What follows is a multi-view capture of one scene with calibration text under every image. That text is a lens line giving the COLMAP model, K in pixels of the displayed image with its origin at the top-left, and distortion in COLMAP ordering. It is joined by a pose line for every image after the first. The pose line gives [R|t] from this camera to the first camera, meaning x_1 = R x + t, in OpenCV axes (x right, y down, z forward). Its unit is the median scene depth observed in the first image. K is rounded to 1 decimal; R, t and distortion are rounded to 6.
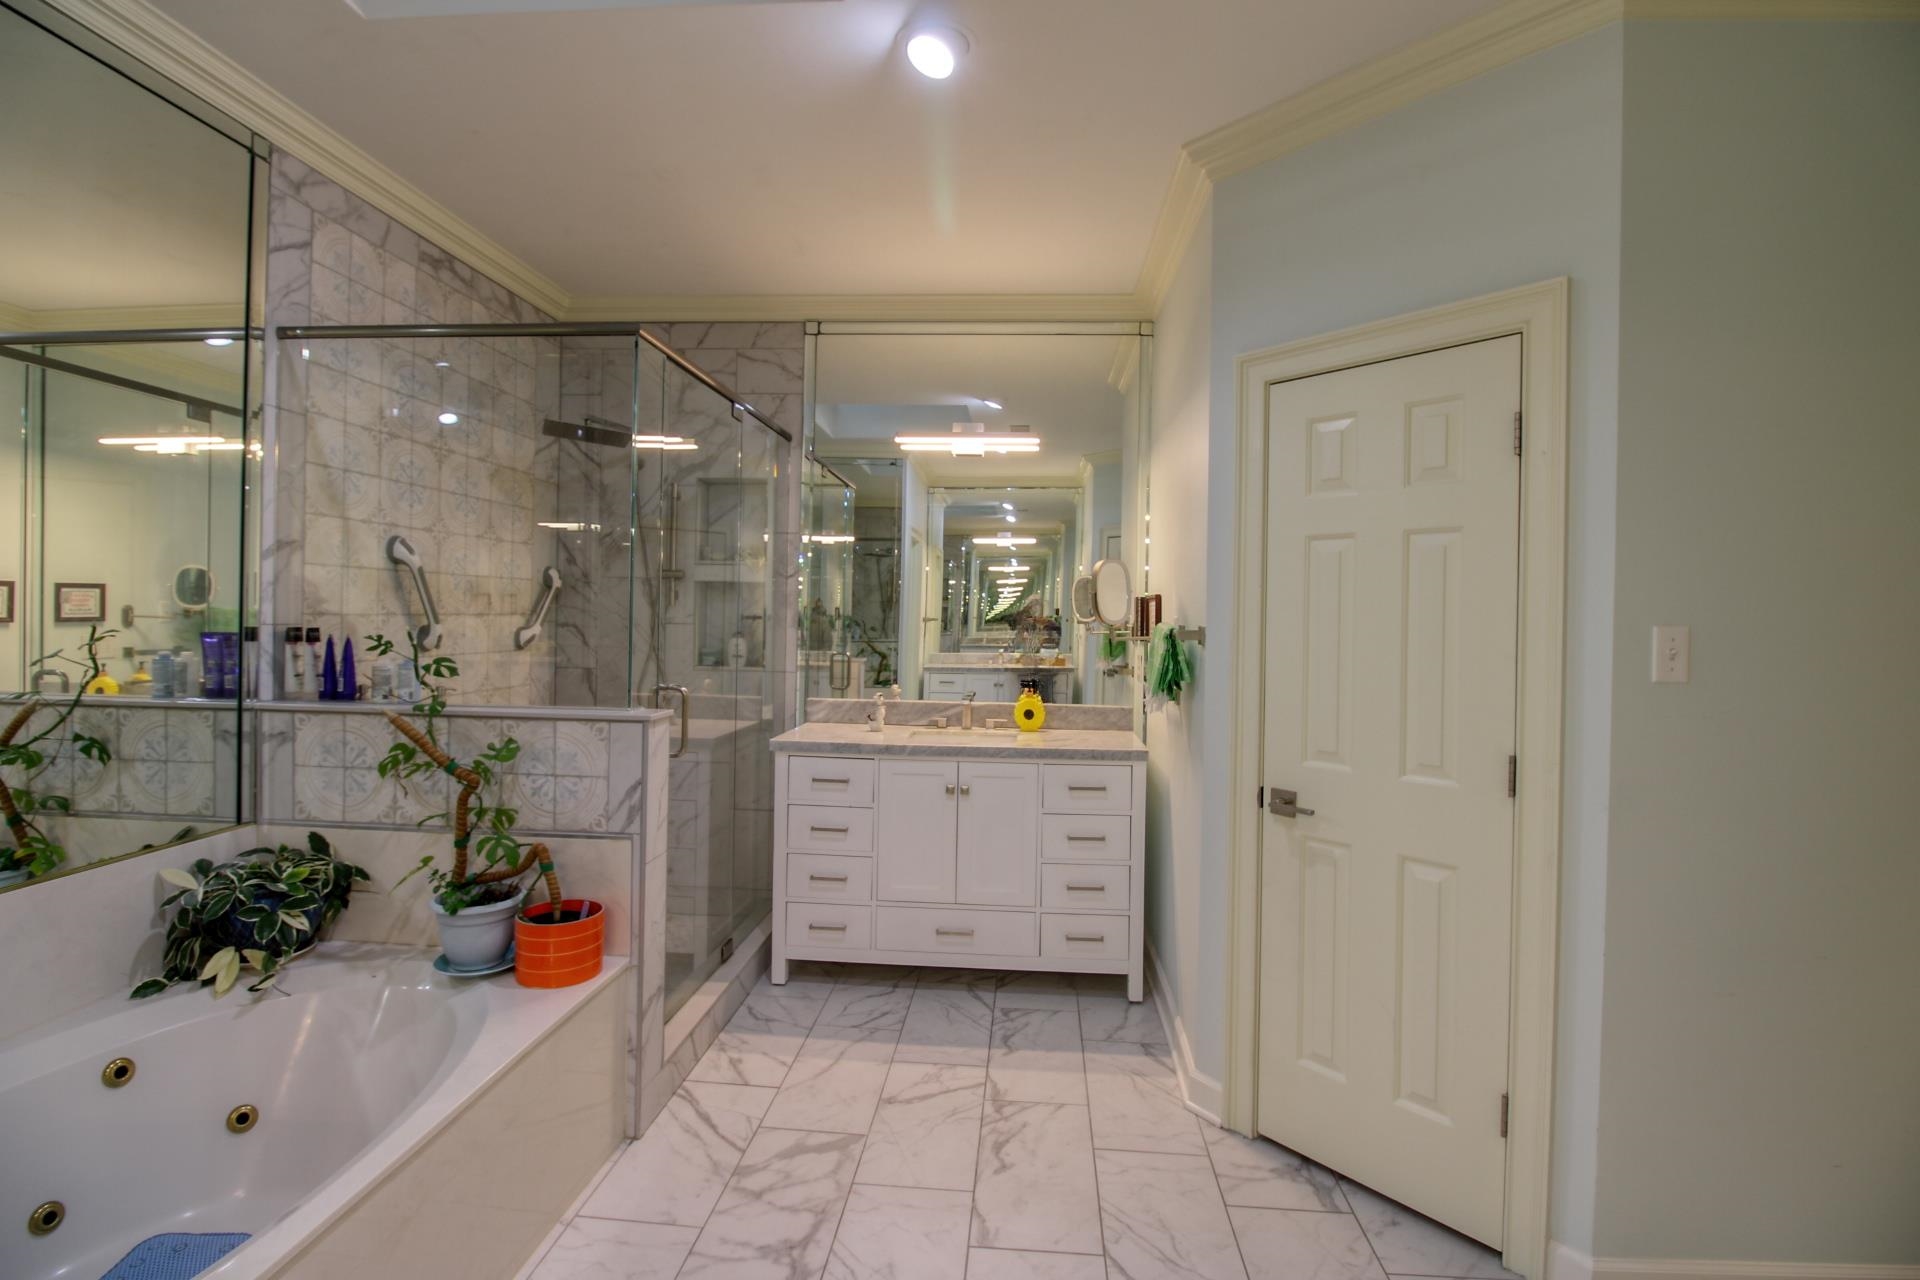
lens RADIAL K [[904.1, 0, 966.1], [0, 904.1, 627.3], [0, 0, 1]] dist [-0.001519, -0.001735]
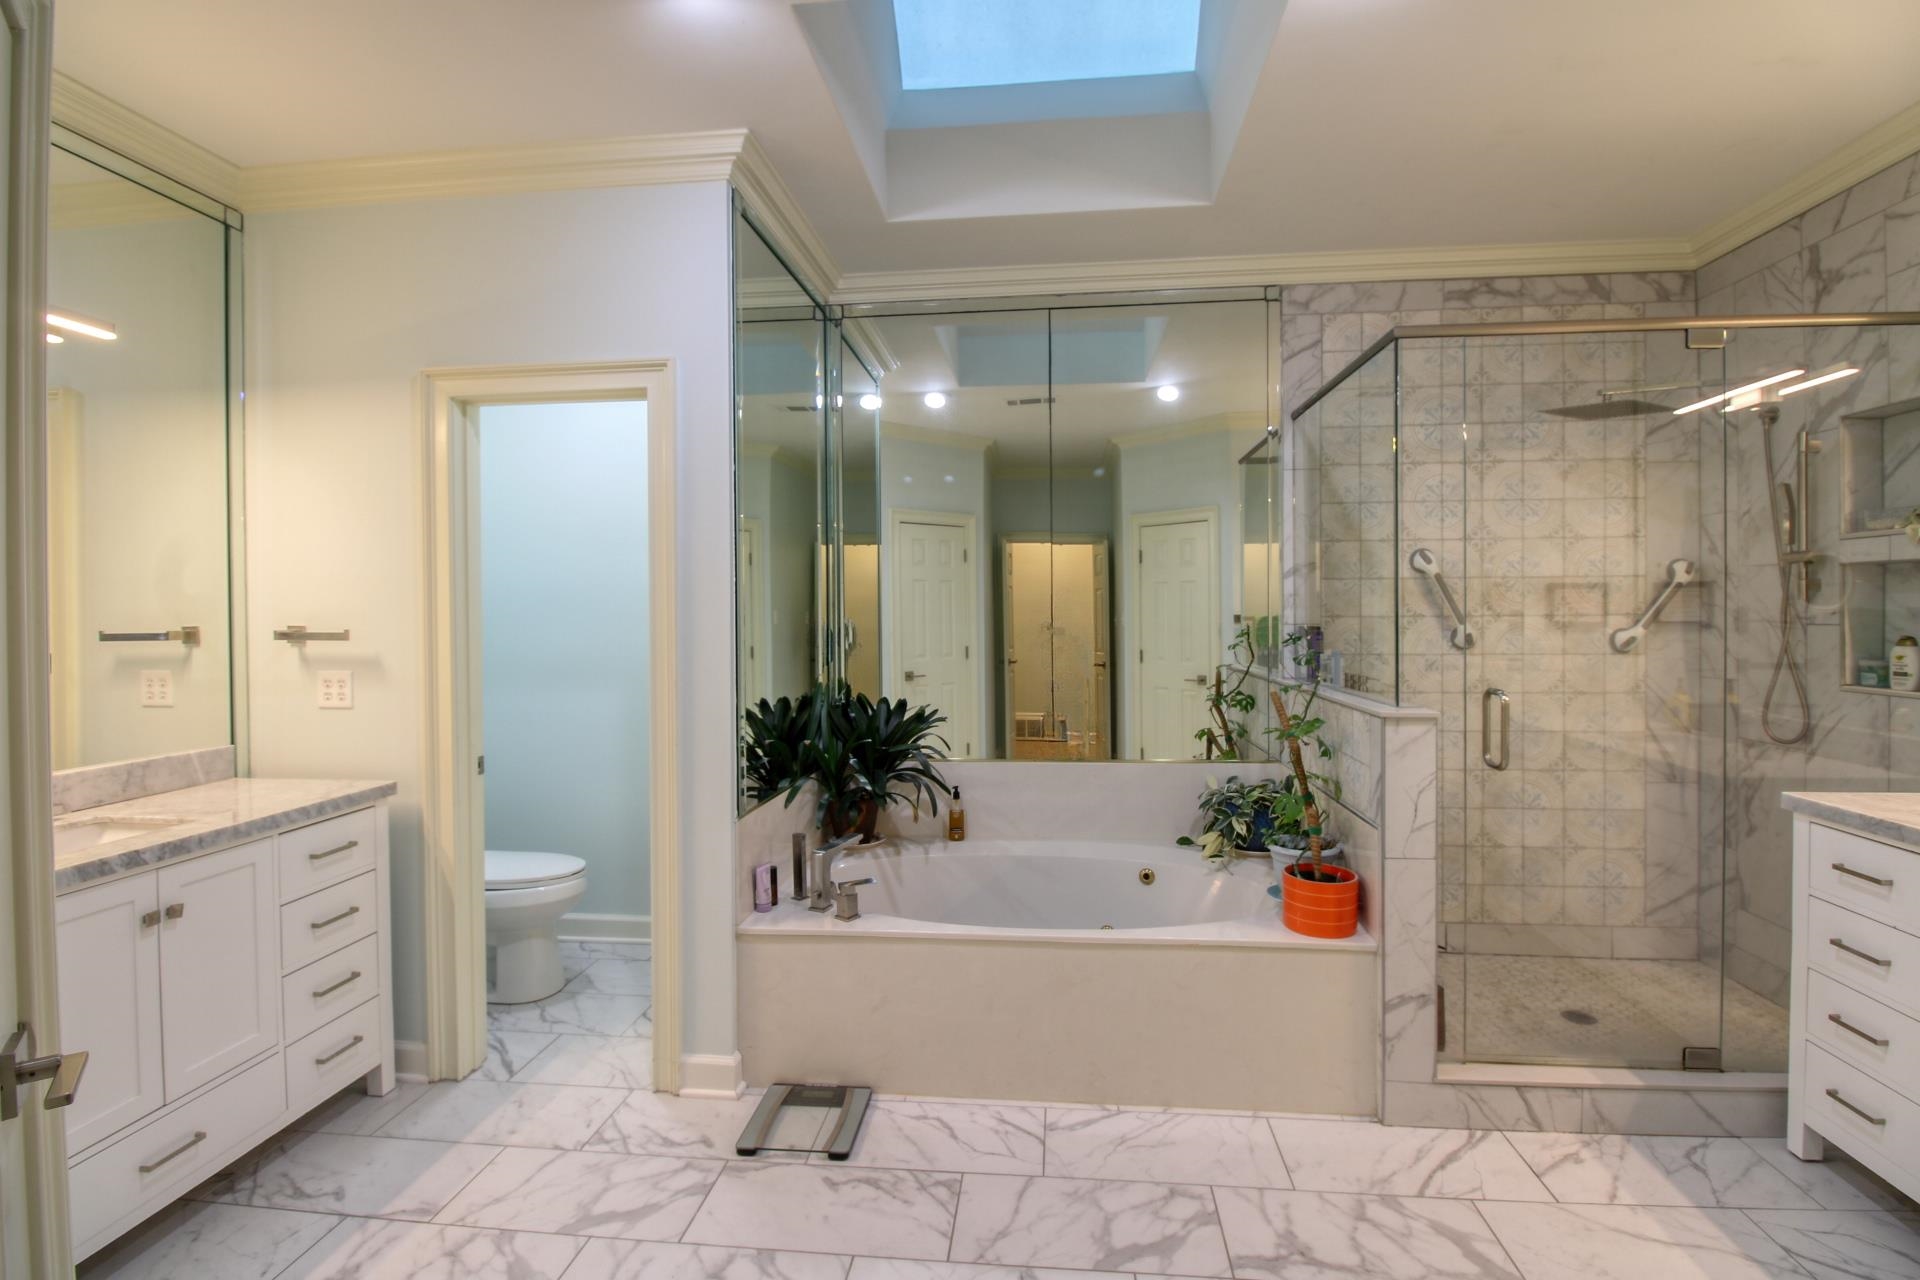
lens RADIAL K [[904.1, 0, 968.7], [0, 904.1, 628.8], [0, 0, 1]] dist [-0.001519, -0.001735]
pose [[-0.023167, 0.003806, -0.999724, 0.568475], [-0.007226, 0.999966, 0.003974, 0.001505], [0.999706, 0.007316, -0.023138, 0.463924]]
